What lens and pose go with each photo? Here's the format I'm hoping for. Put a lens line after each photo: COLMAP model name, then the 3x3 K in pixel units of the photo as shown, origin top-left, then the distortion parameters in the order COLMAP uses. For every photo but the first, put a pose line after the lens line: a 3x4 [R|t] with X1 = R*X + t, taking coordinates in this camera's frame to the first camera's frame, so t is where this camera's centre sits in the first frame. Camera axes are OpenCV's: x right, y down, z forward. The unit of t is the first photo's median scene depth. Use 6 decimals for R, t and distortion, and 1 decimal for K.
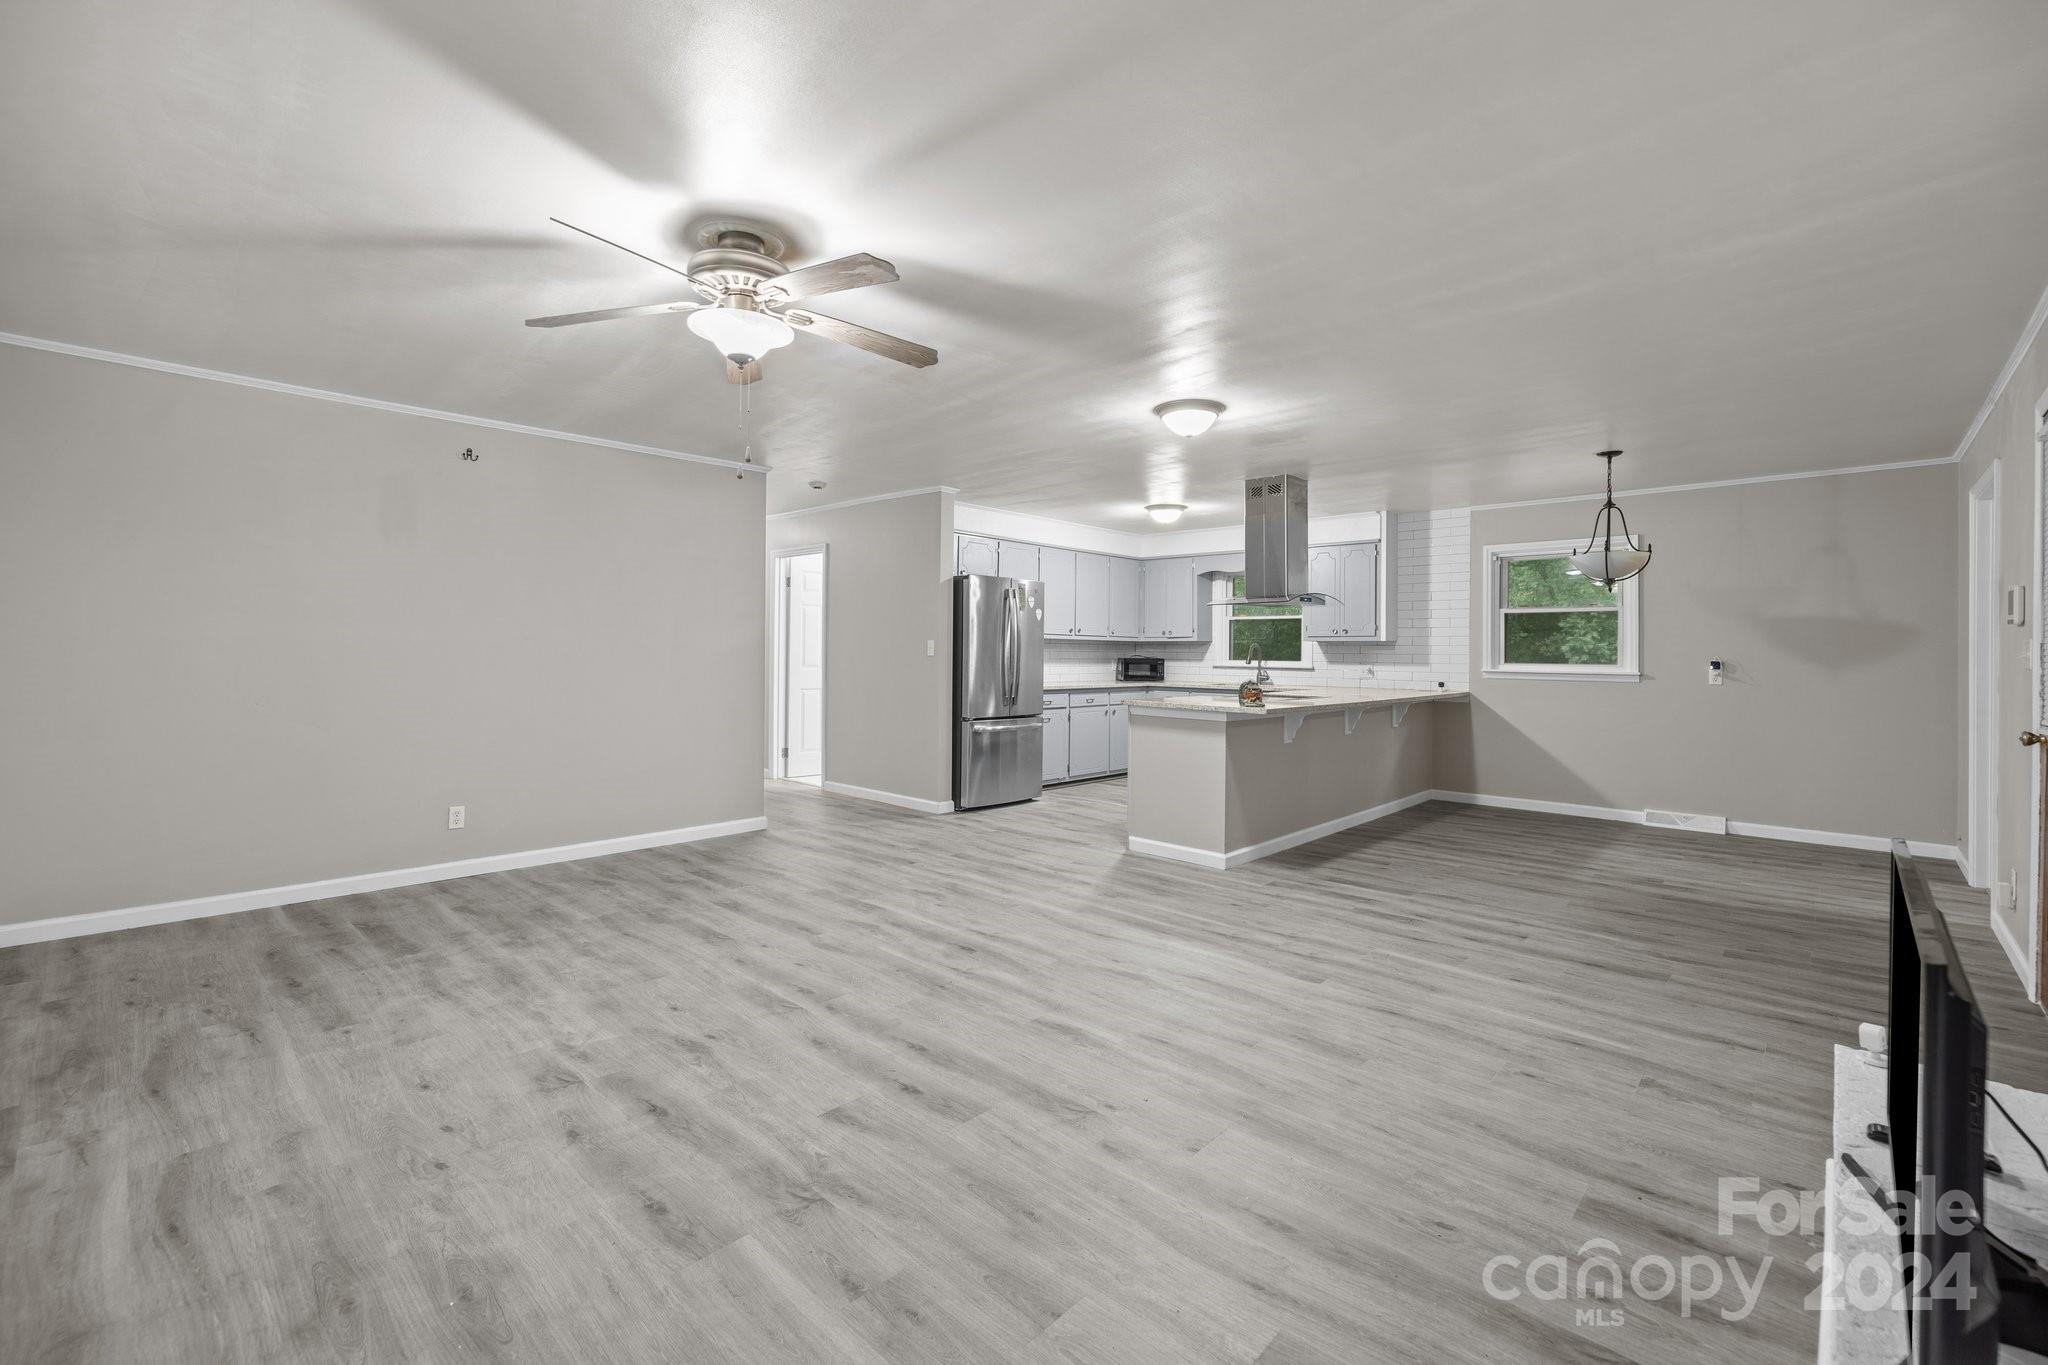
lens RADIAL K [[867.1, 0, 1011.5], [0, 867.1, 646.2], [0, 0, 1]] dist [0.001971, -0.001710]
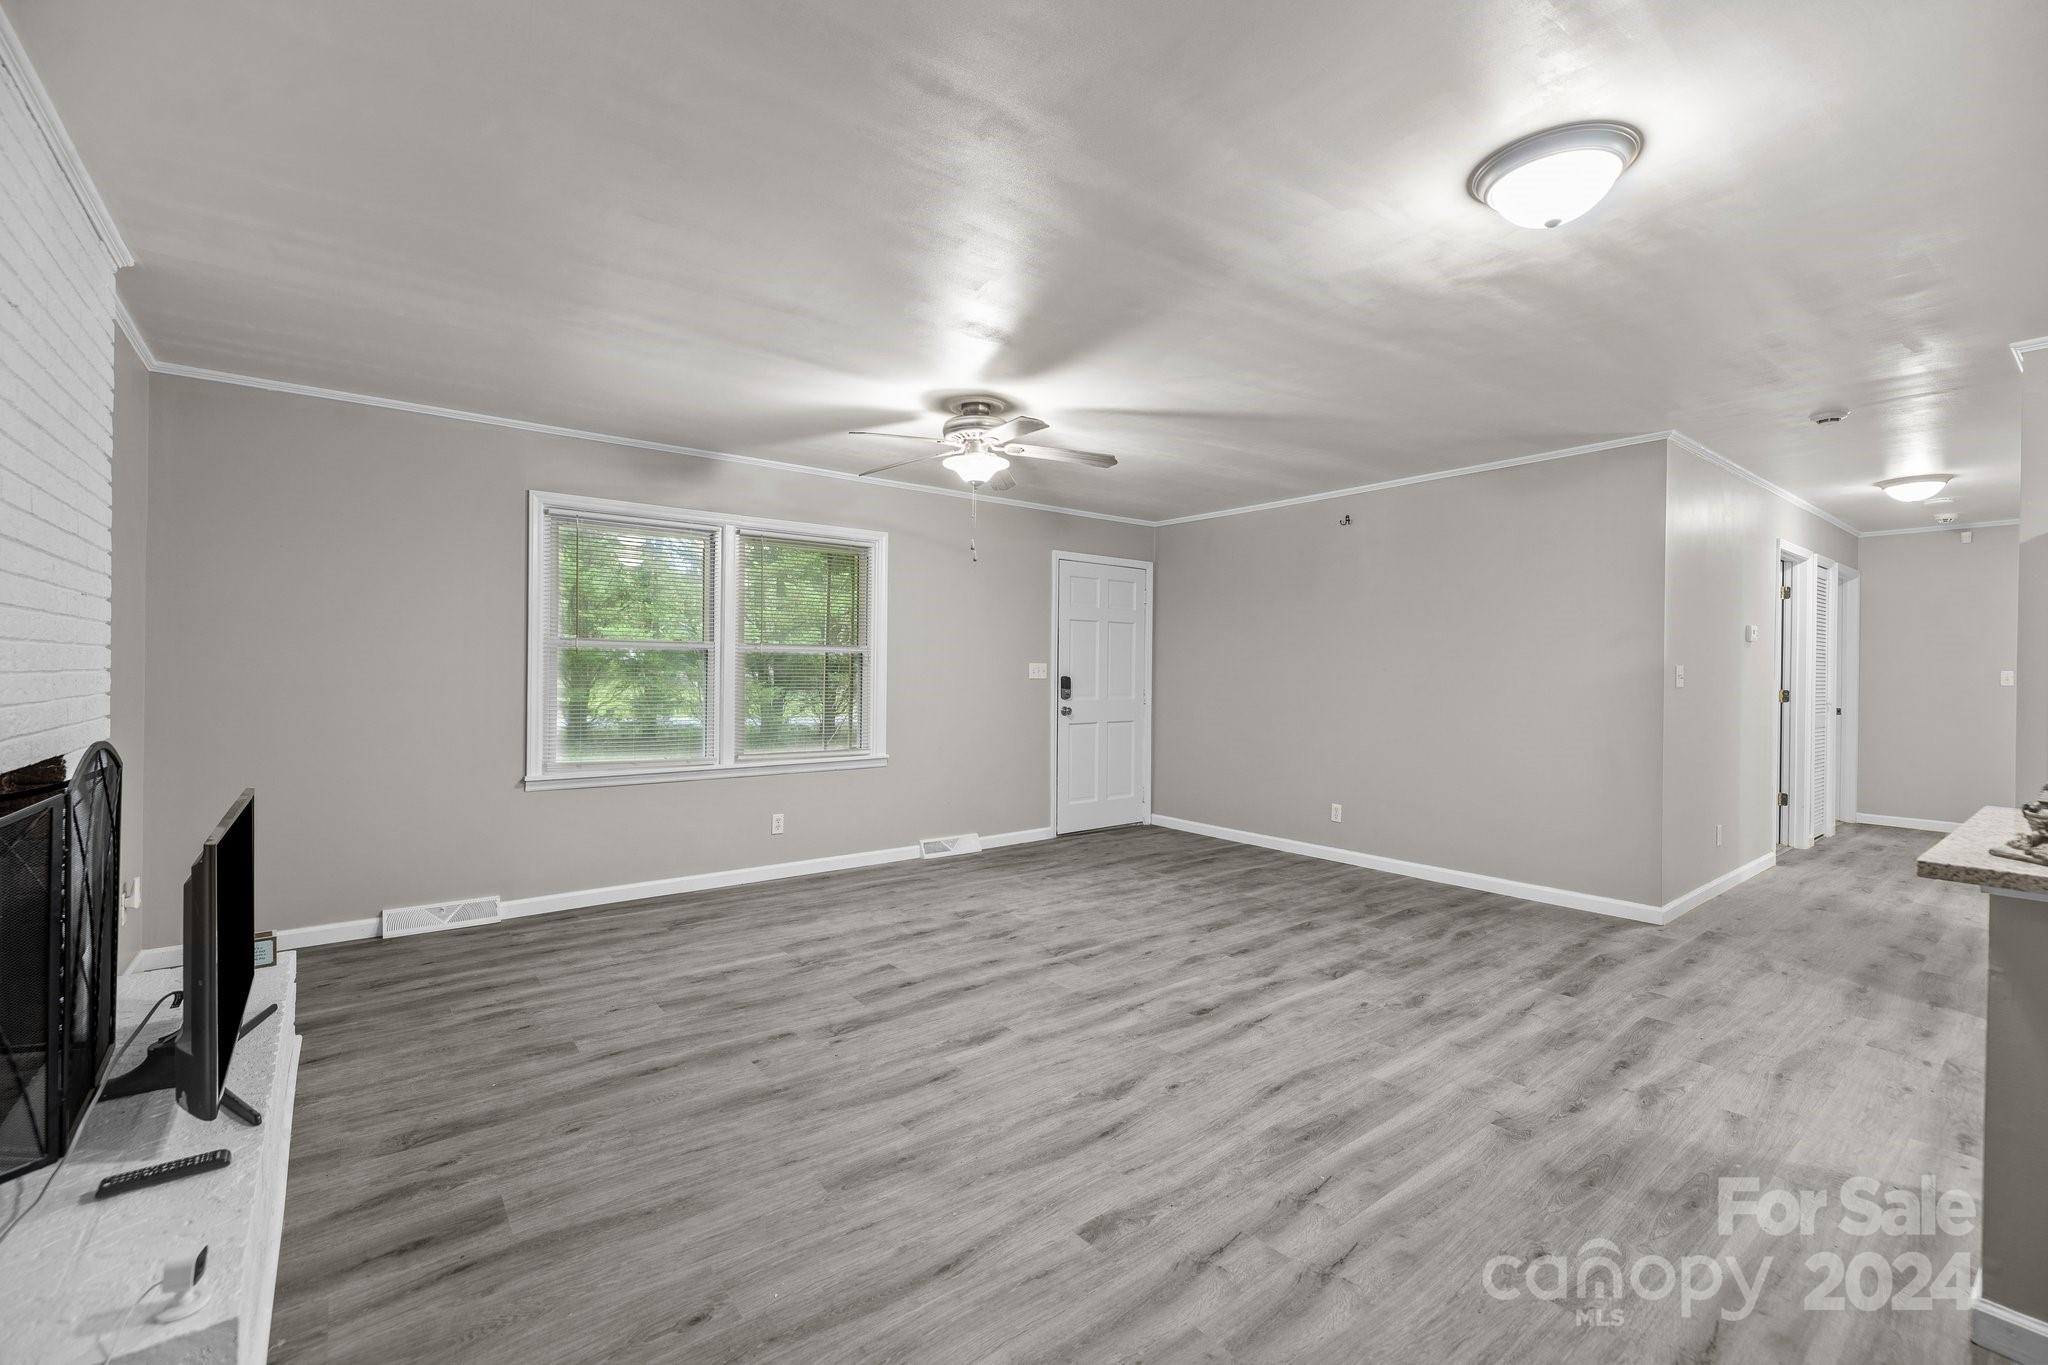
lens RADIAL K [[867.1, 0, 1023.9], [0, 867.1, 674.3], [0, 0, 1]] dist [0.001971, -0.001710]
pose [[-0.141586, -0.008314, -0.989891, 1.021164], [-0.004153, 0.999961, -0.007804, 0.014030], [0.989917, 0.003006, -0.141615, 1.126972]]
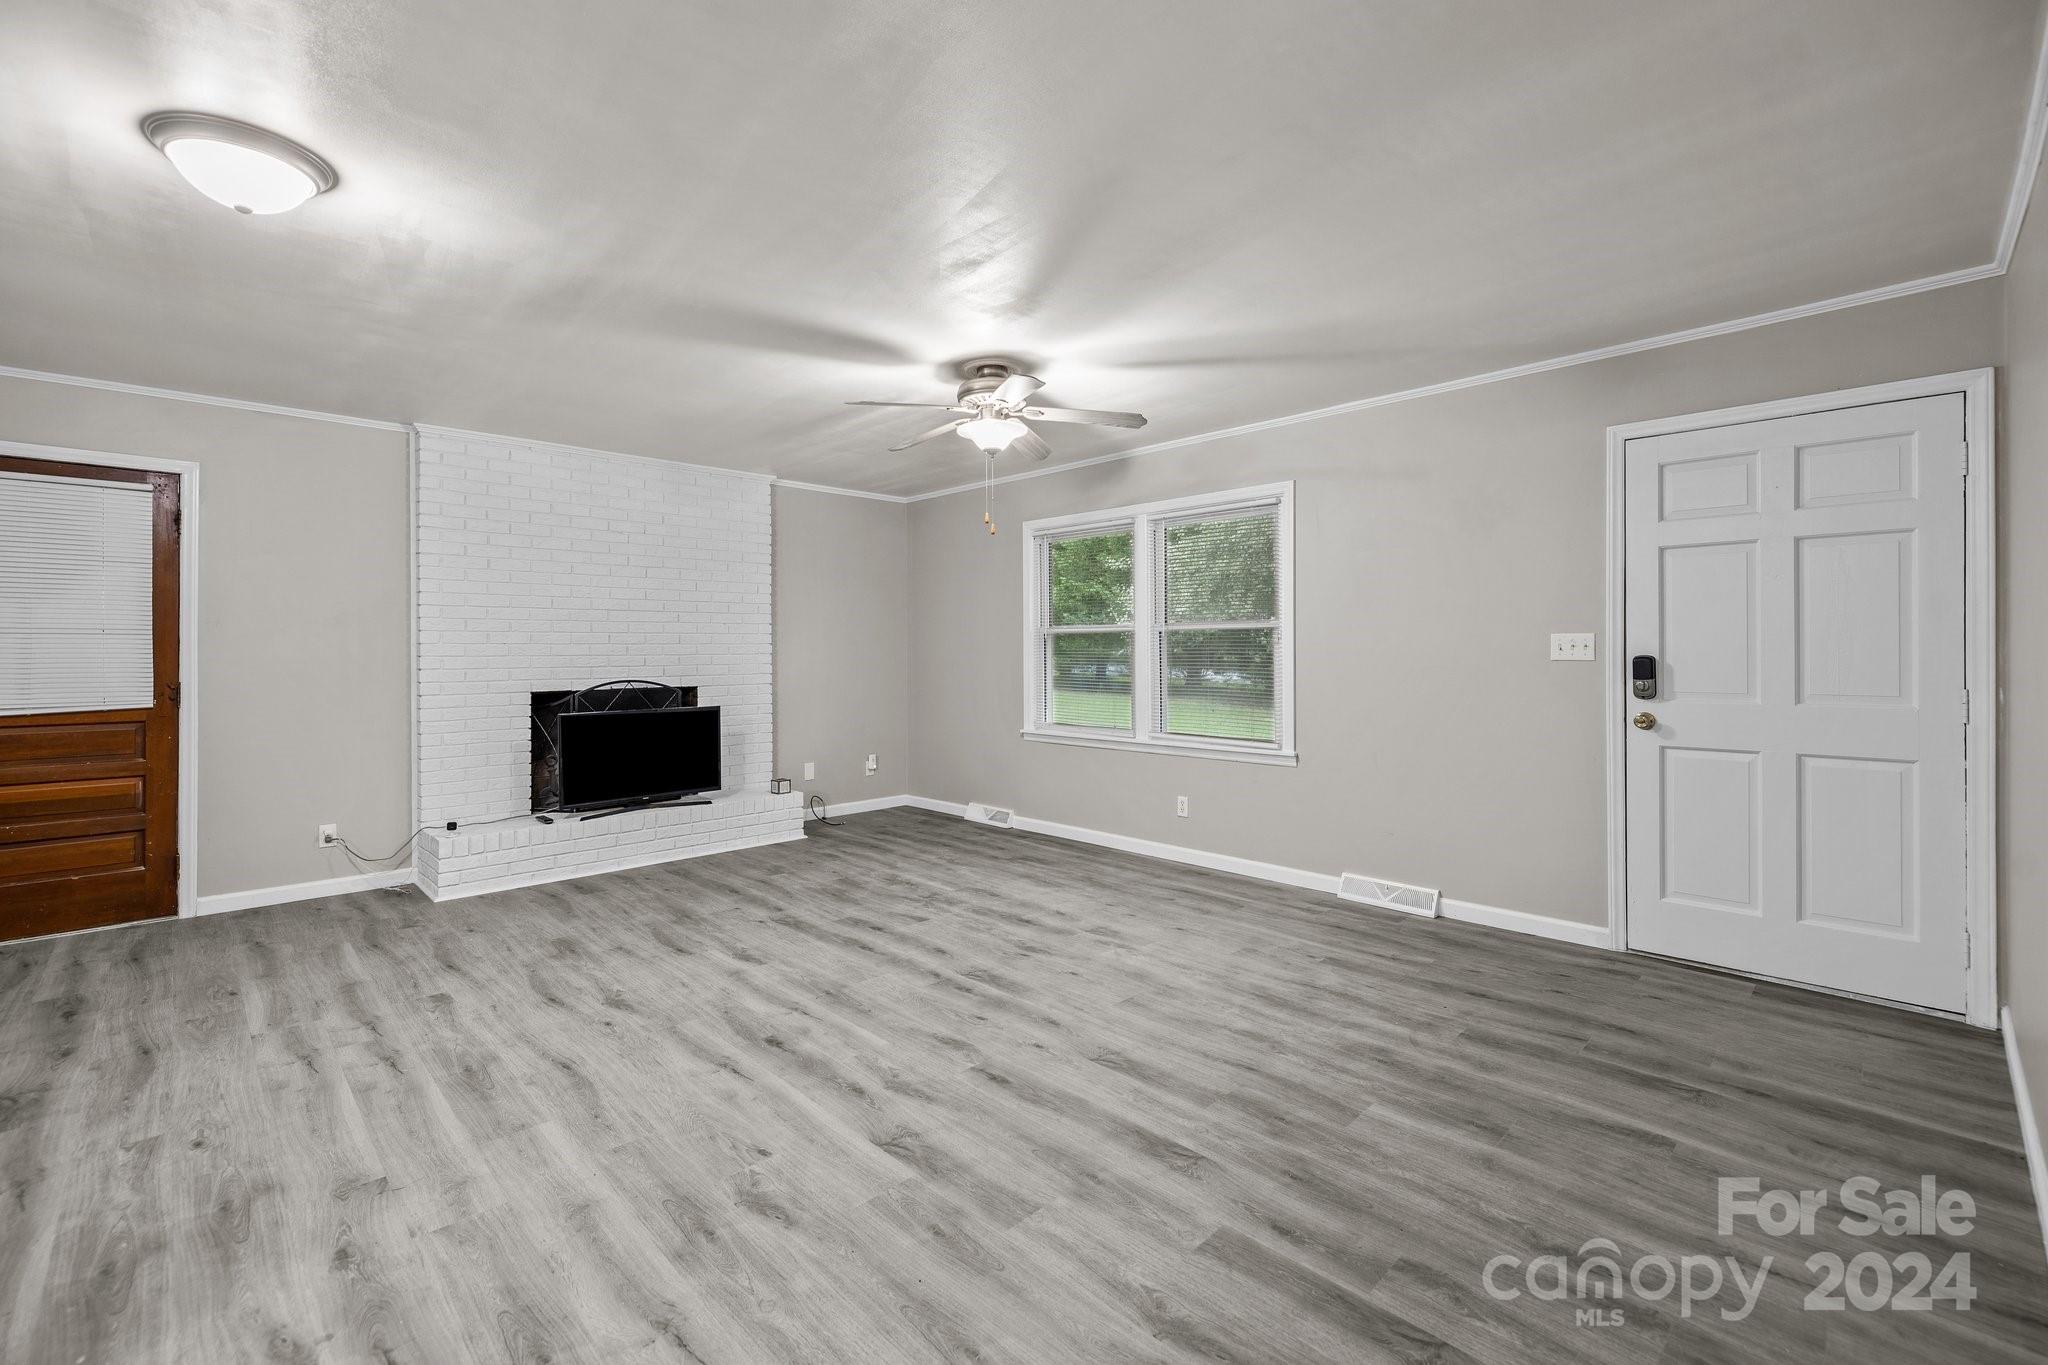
lens RADIAL K [[867.1, 0, 1017.3], [0, 867.1, 650.5], [0, 0, 1]] dist [0.001971, -0.001710]
pose [[-0.999362, -0.004817, 0.035389, -0.349156], [-0.005005, 0.999974, -0.005216, 0.004740], [-0.035363, -0.005389, -0.999360, 2.106029]]
